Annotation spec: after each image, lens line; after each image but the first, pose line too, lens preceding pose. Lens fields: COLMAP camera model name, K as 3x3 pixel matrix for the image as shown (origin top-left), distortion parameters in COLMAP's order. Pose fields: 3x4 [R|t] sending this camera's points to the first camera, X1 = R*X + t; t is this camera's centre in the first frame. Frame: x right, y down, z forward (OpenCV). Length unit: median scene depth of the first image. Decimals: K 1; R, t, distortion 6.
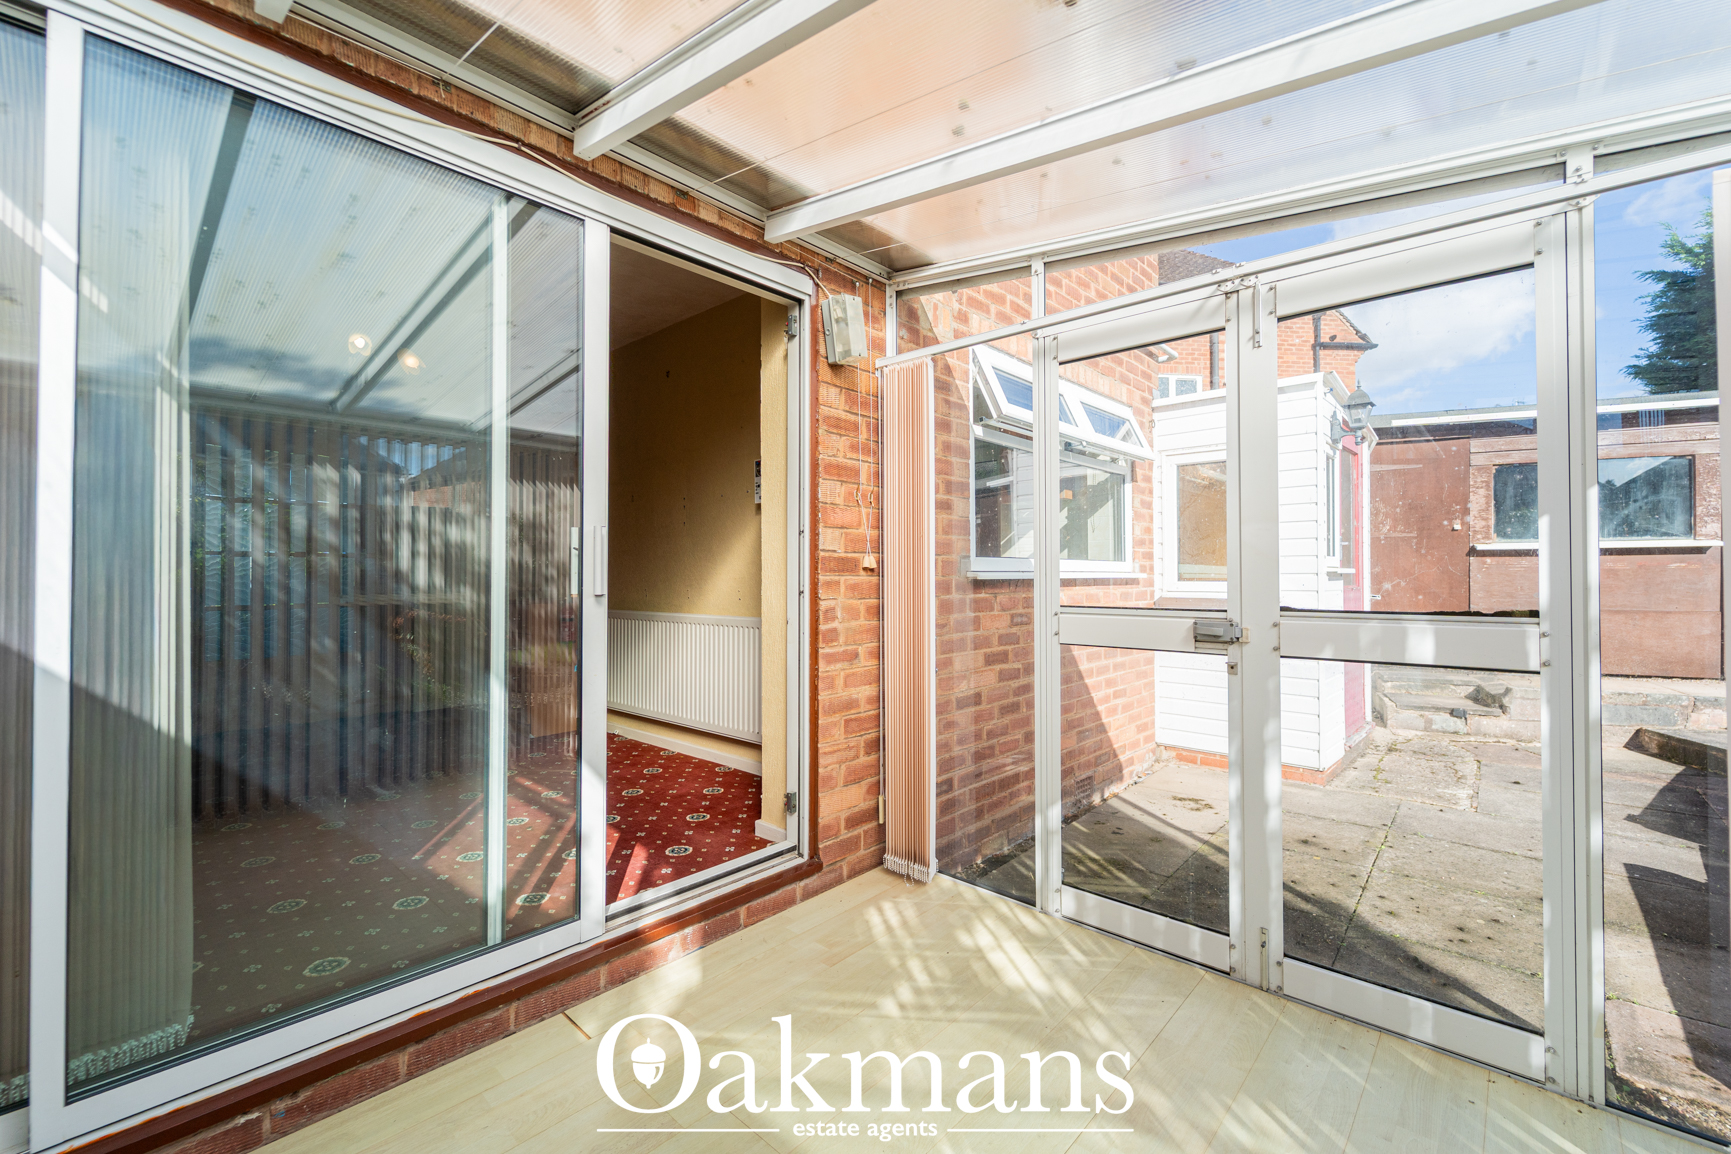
lens RADIAL K [[711.7, 0, 855.2], [0, 711.7, 568.5], [0, 0, 1]] dist [0.002189, -0.002788]
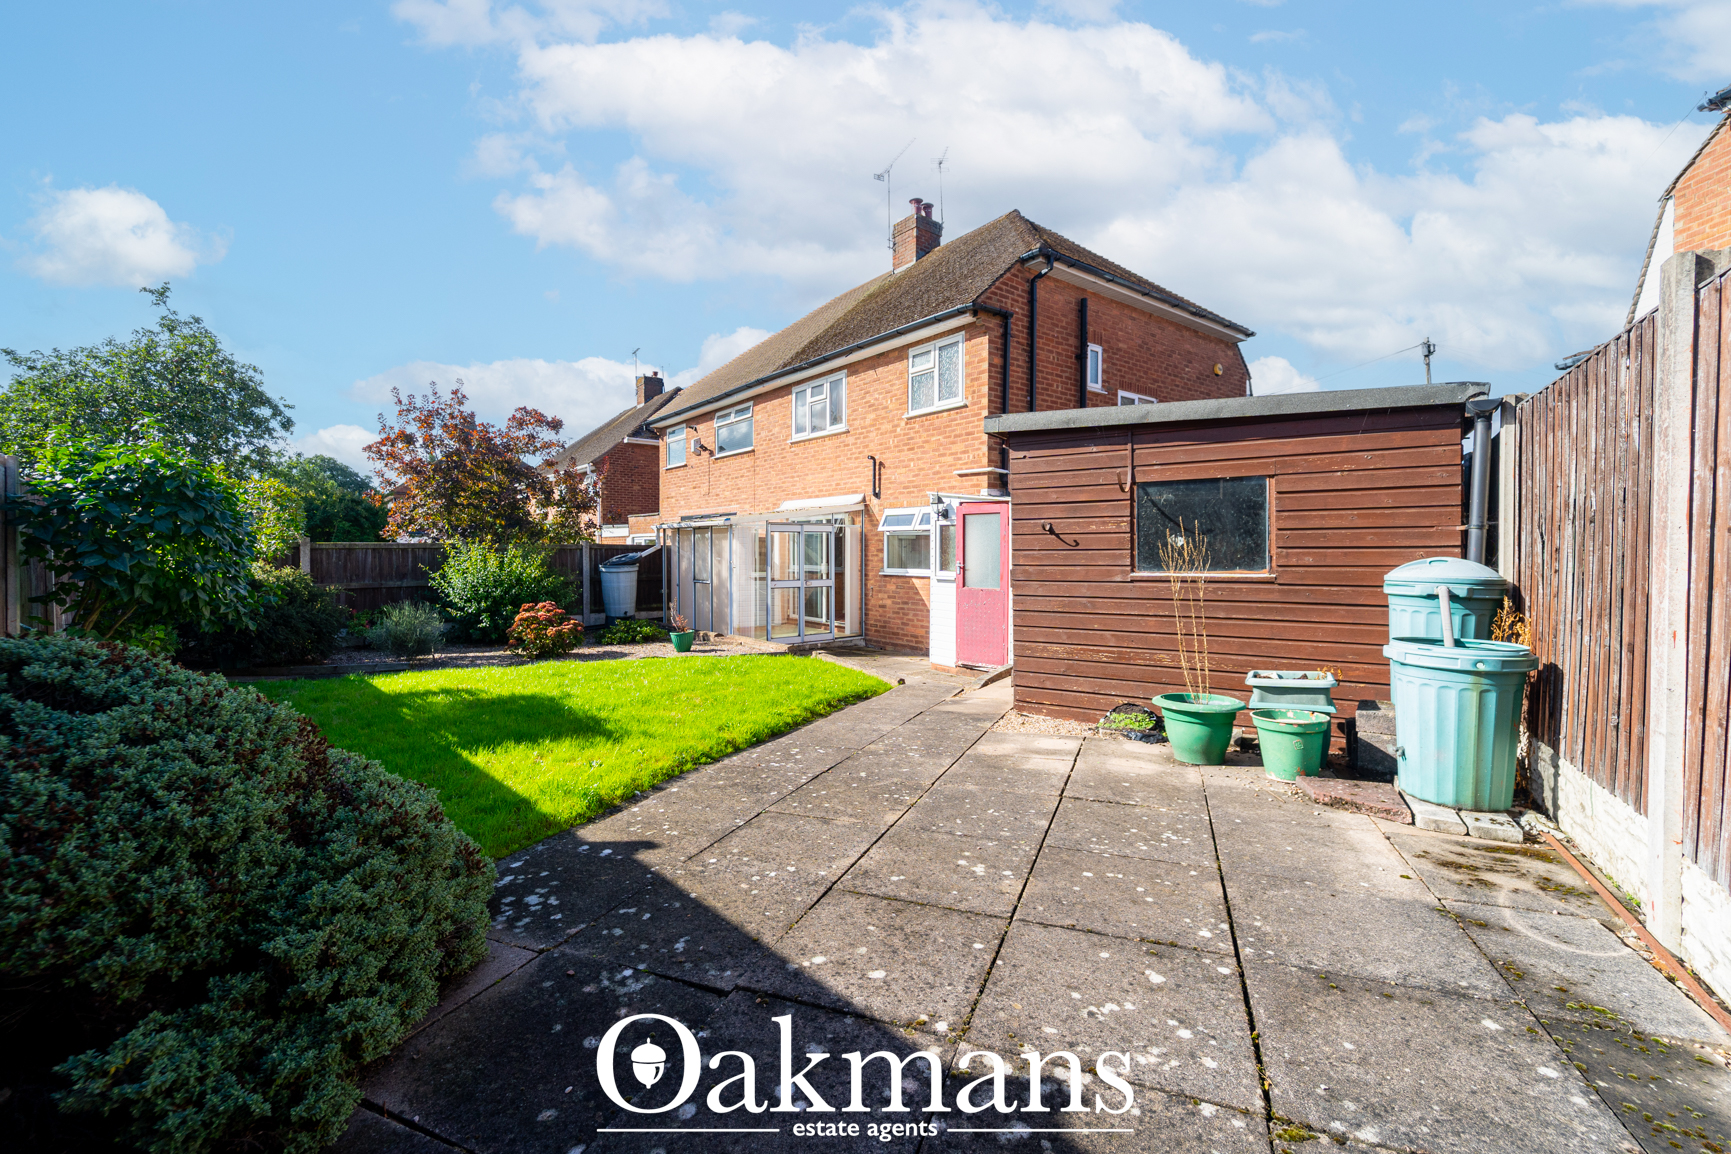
lens RADIAL K [[693.8, 0, 873.7], [0, 693.8, 566.5], [0, 0, 1]] dist [-0.001423, -0.000537]
pose [[-0.143758, 0.029781, -0.989165, 2.268676], [0.011193, 0.999532, 0.028466, -0.077797], [0.989550, -0.006980, -0.144024, 0.884796]]
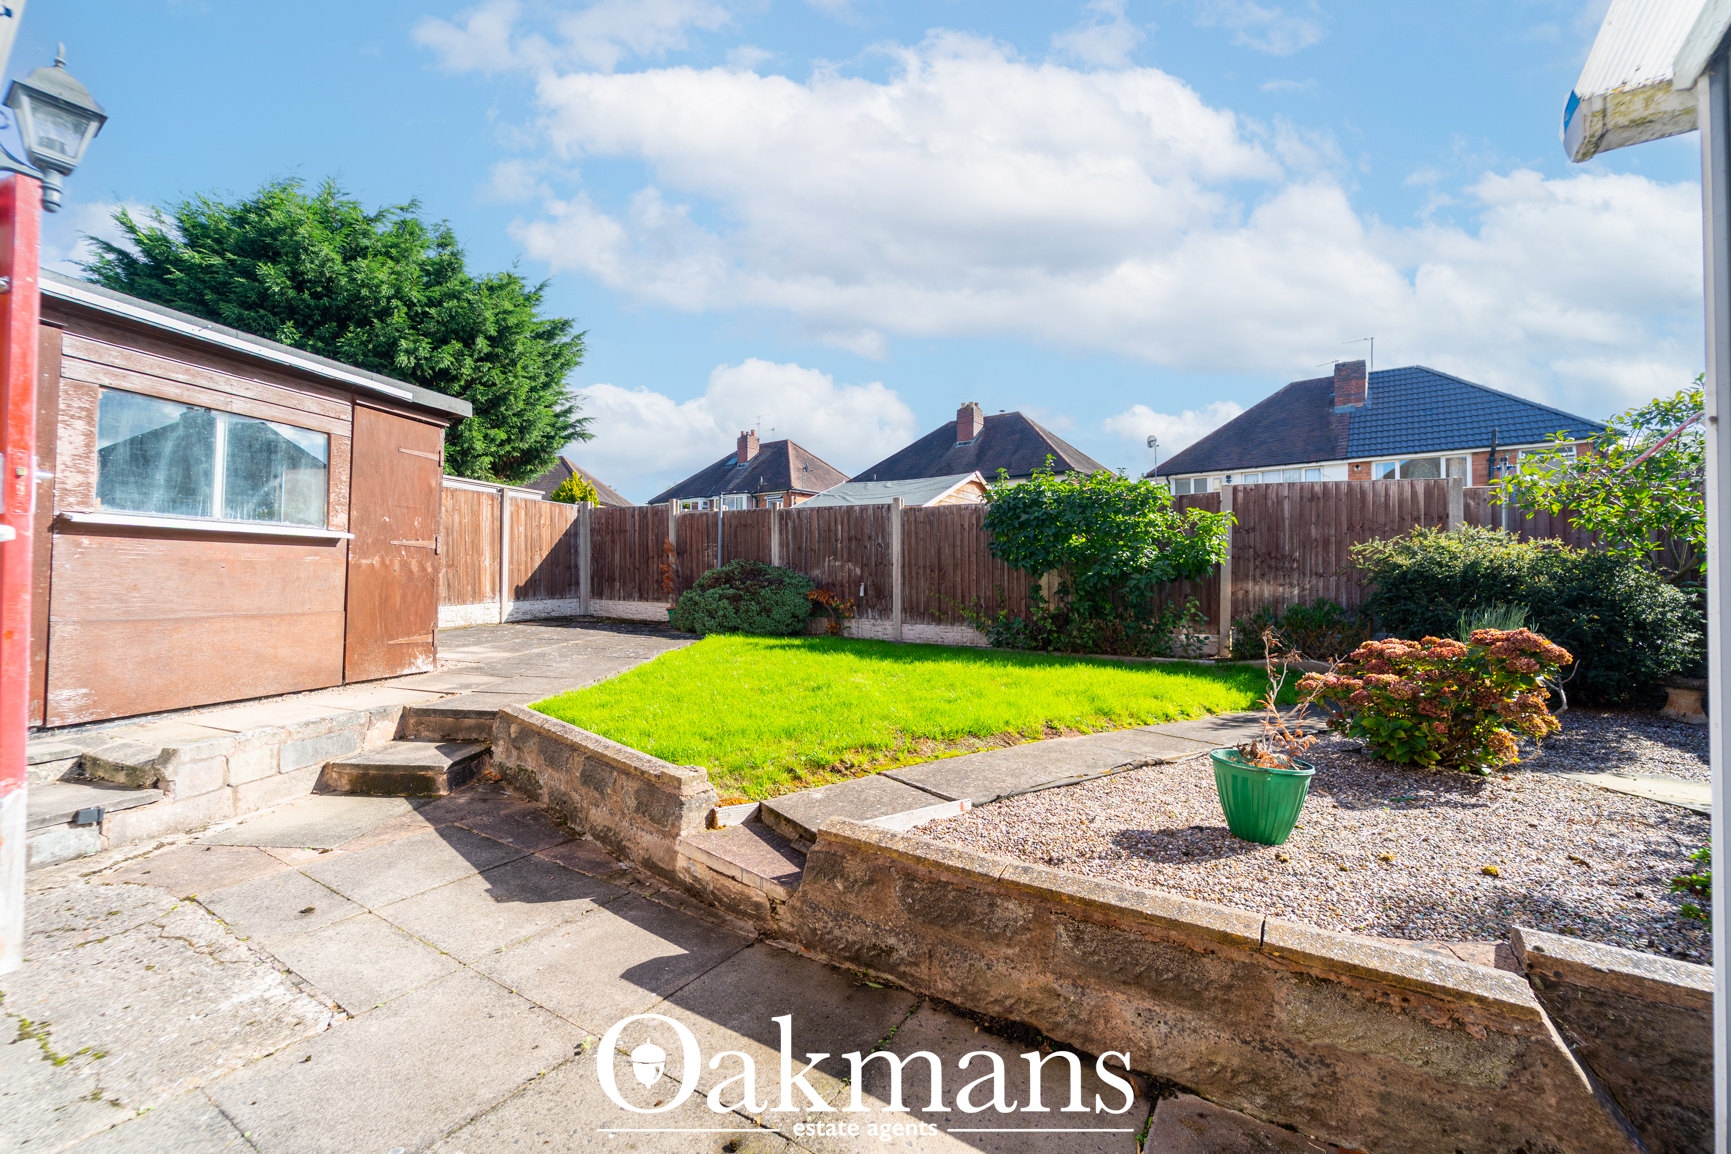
lens RADIAL K [[711.7, 0, 855.2], [0, 711.7, 568.5], [0, 0, 1]] dist [0.002189, -0.002788]
pose [[-0.164582, 0.020502, 0.986150, 0.210012], [-0.012543, 0.999660, -0.022876, 0.018952], [-0.986284, -0.016134, -0.164269, 0.501793]]
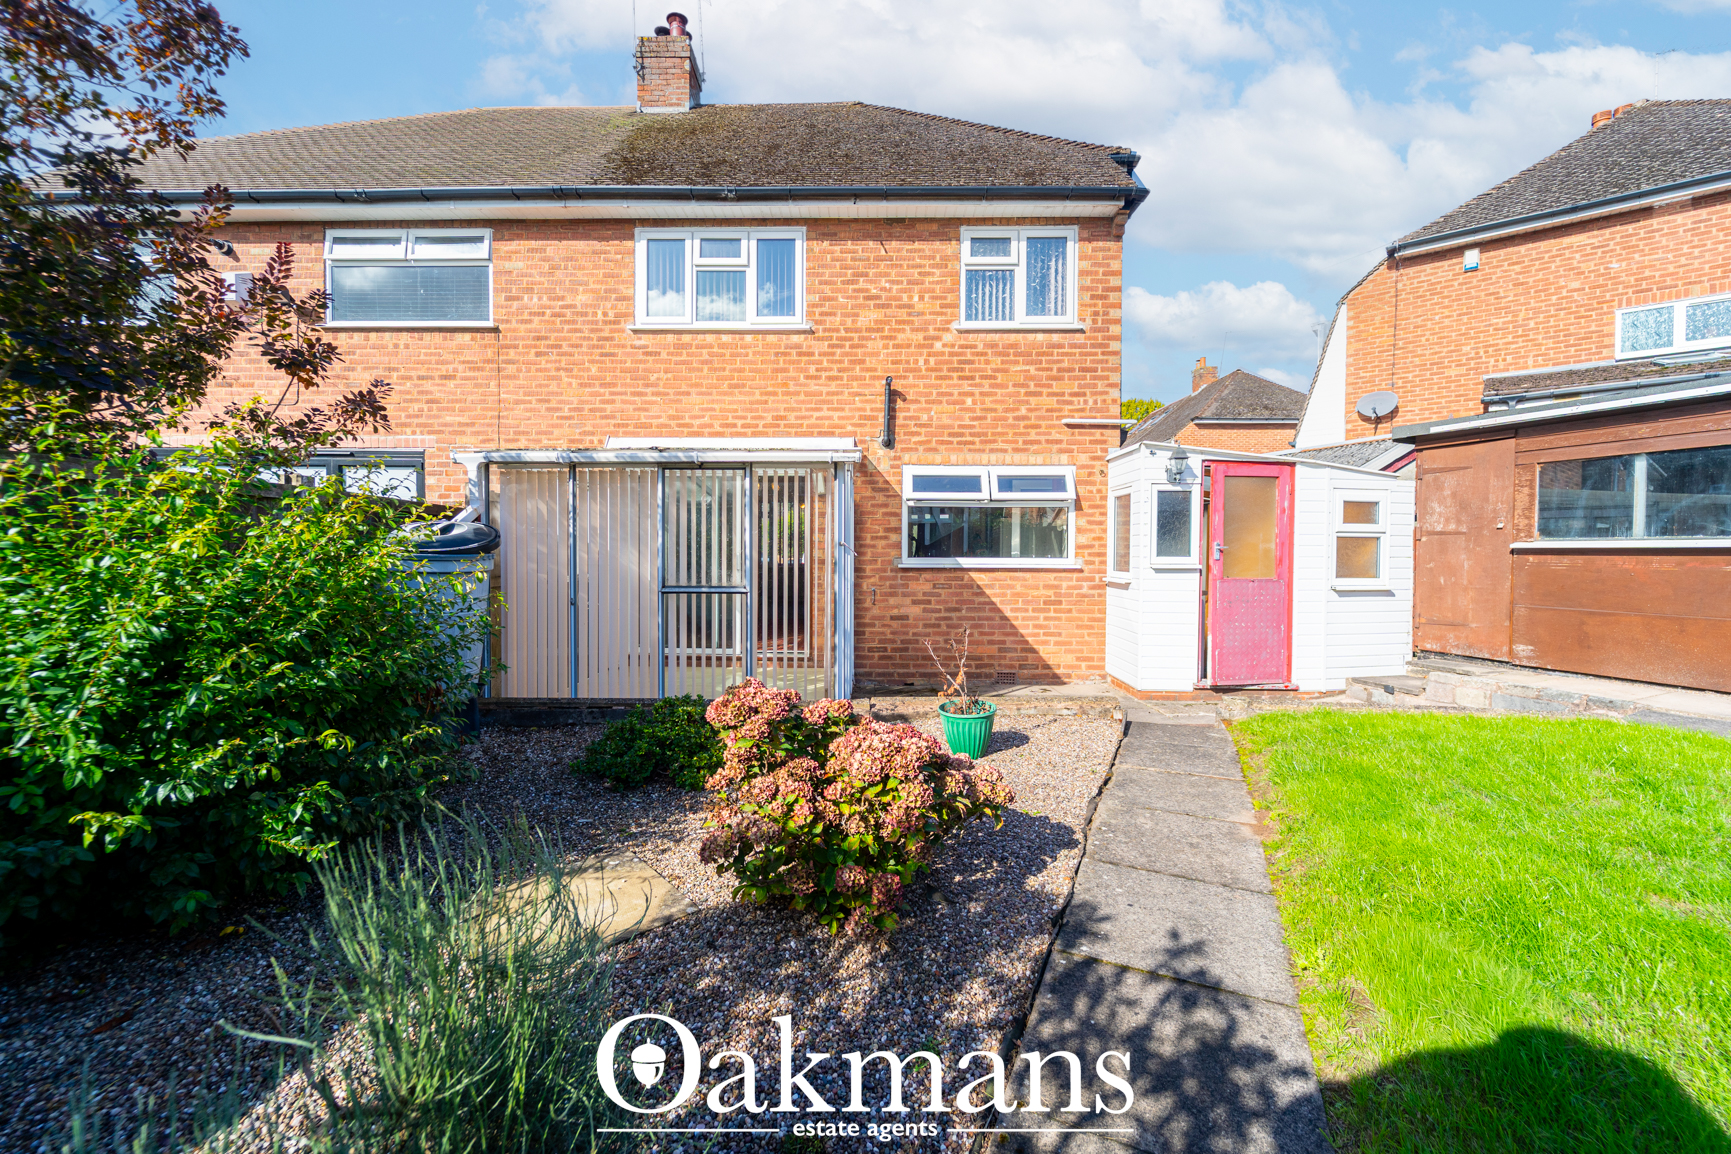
lens RADIAL K [[711.7, 0, 855.2], [0, 711.7, 568.5], [0, 0, 1]] dist [0.002189, -0.002788]
pose [[0.661604, 0.021094, -0.749556, 1.109345], [0.000977, 0.999579, 0.028993, -0.030060], [0.749852, -0.019914, 0.661305, -0.418671]]
